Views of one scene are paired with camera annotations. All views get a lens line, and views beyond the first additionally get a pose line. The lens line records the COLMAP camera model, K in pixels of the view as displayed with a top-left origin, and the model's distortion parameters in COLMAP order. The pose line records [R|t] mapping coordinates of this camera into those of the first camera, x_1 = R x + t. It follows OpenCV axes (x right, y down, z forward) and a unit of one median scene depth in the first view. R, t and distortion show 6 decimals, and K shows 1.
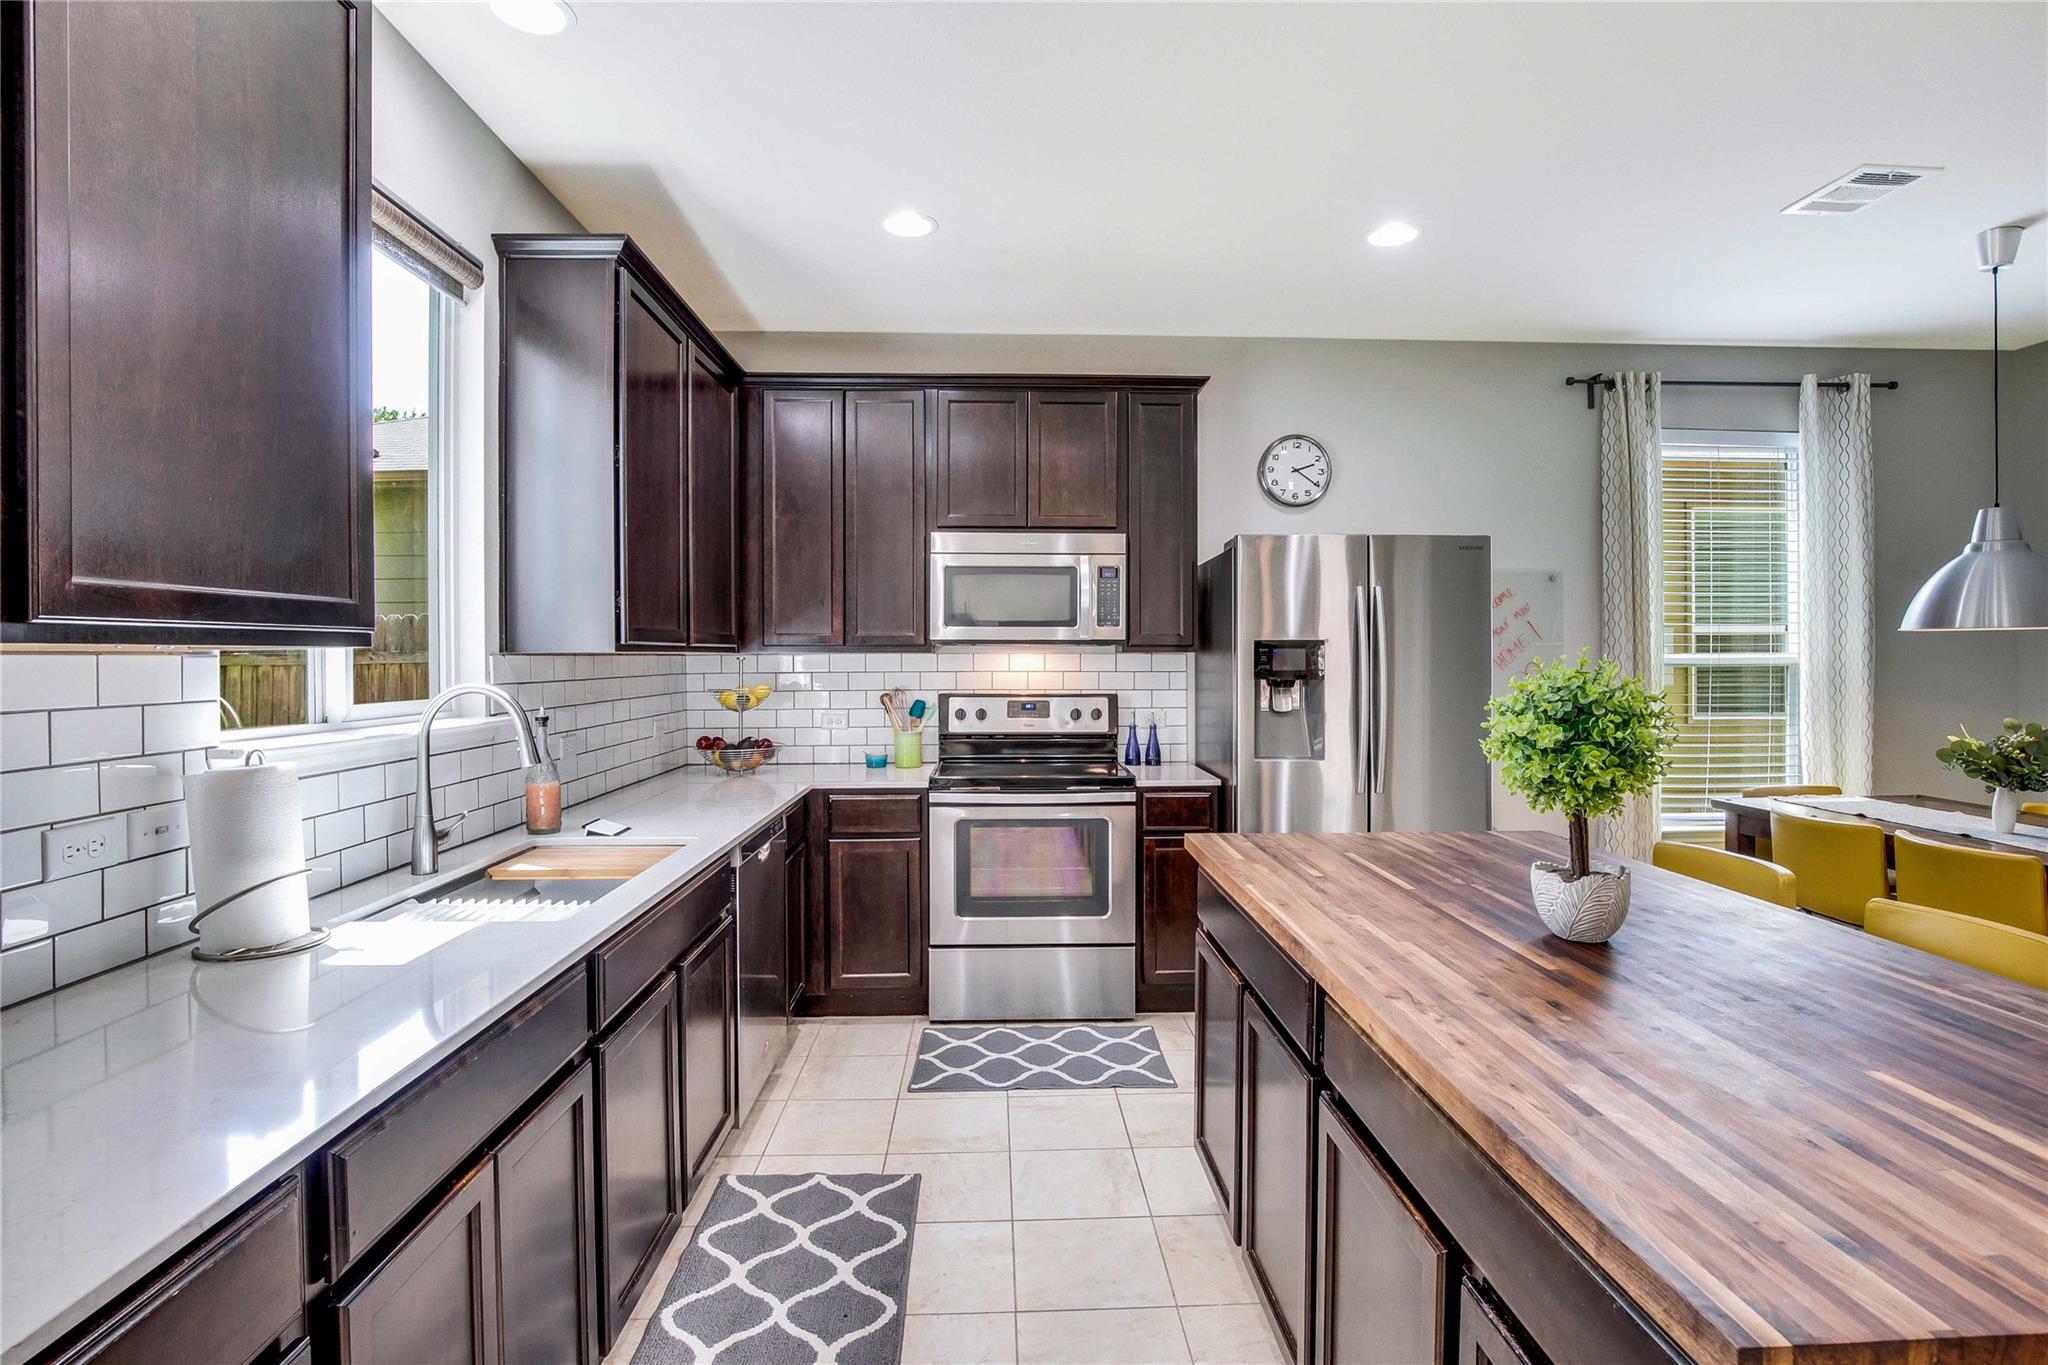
lens RADIAL K [[989.9, 0, 1033.6], [0, 989.9, 662.0], [0, 0, 1]] dist [-0.029511, 0.002245]
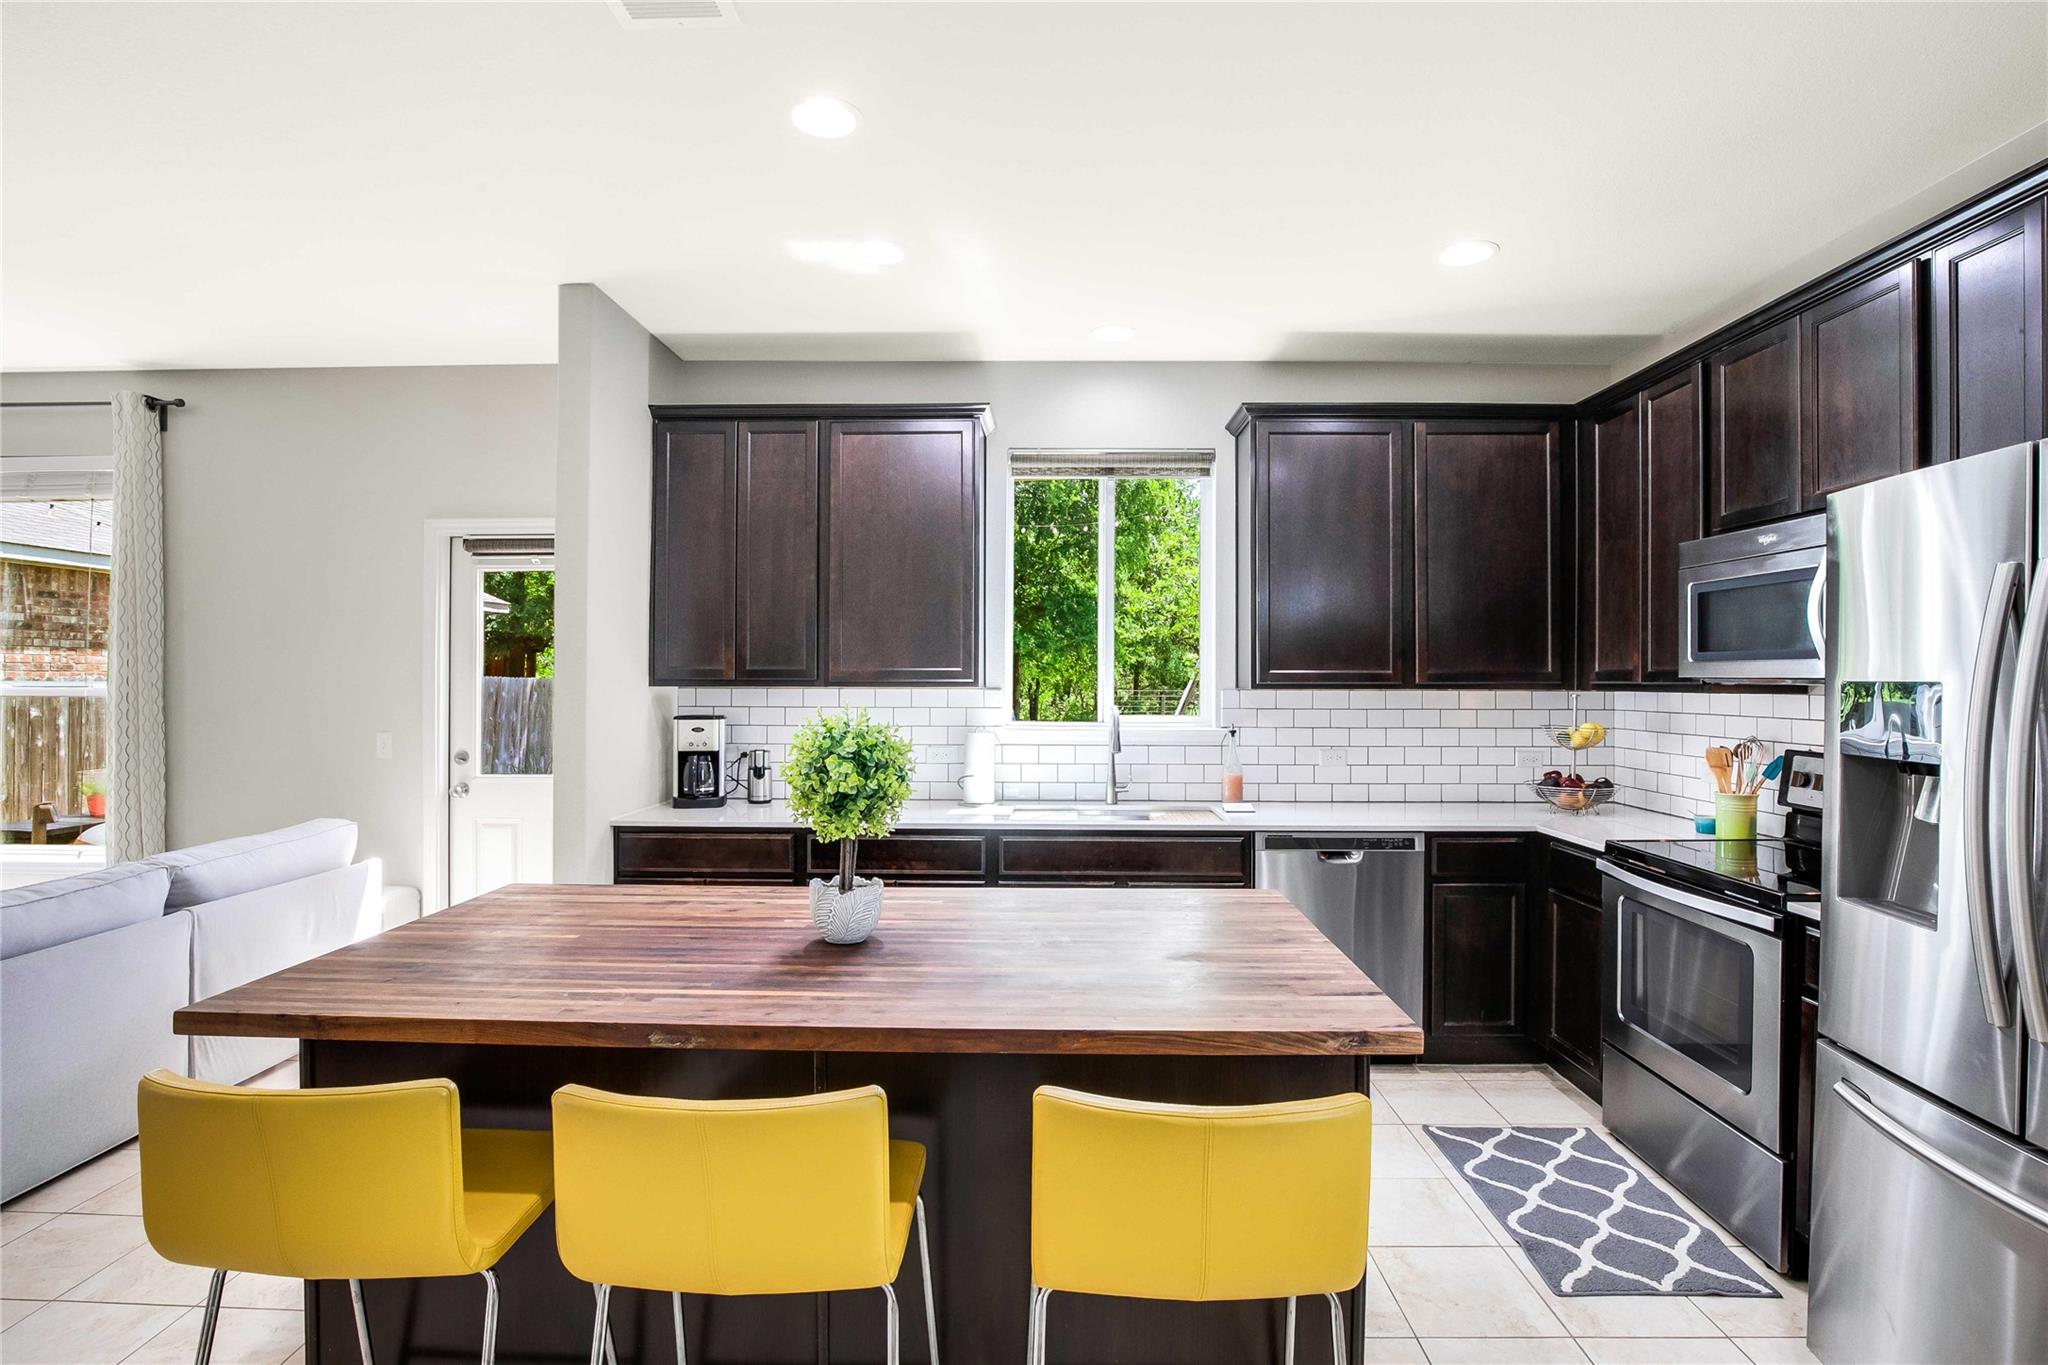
lens RADIAL K [[969.7, 0, 1032.6], [0, 969.7, 678.0], [0, 0, 1]] dist [-0.031710, 0.000955]
pose [[-0.066088, 0.001835, -0.997812, 0.761173], [-0.007587, 0.999968, 0.002342, -0.020572], [0.997785, 0.007725, -0.066072, 0.573652]]
